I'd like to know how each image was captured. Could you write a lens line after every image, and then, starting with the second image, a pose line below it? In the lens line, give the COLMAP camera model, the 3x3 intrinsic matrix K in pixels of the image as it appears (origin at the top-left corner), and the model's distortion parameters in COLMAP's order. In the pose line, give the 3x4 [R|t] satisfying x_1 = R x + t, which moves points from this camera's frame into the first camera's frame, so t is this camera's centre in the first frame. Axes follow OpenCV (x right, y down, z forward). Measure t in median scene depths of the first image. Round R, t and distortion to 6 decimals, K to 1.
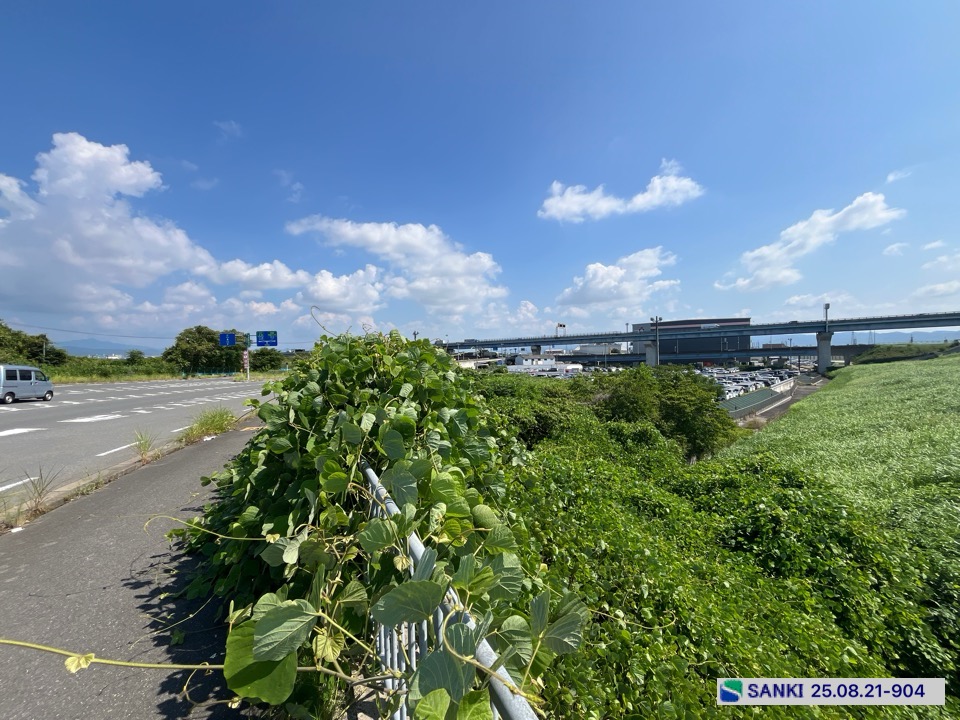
lens RADIAL K [[390.8, 0, 479.5], [0, 390.8, 369.9], [0, 0, 1]] dist [-0.005305, 0.000471]
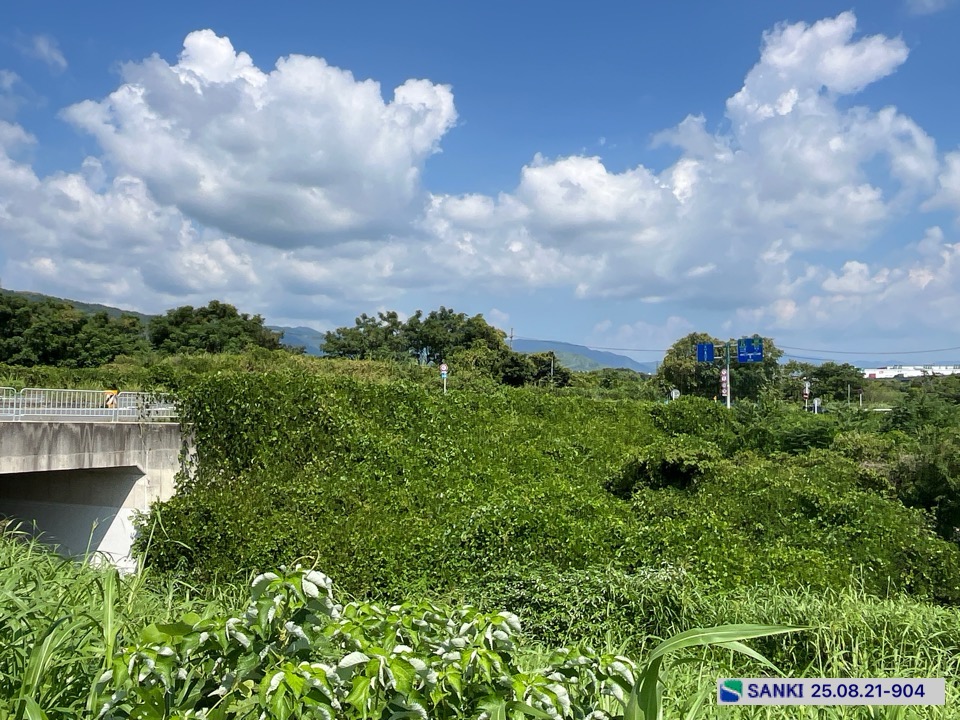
lens RADIAL K [[871.5, 0, 474.0], [0, 871.5, 362.1], [0, 0, 1]] dist [-0.003326, 0.000000]
pose [[0.397112, -0.012138, -0.917690, 0.523823], [-0.039469, 0.998762, -0.030289, -0.001281], [0.916921, 0.048248, 0.396141, 0.057915]]
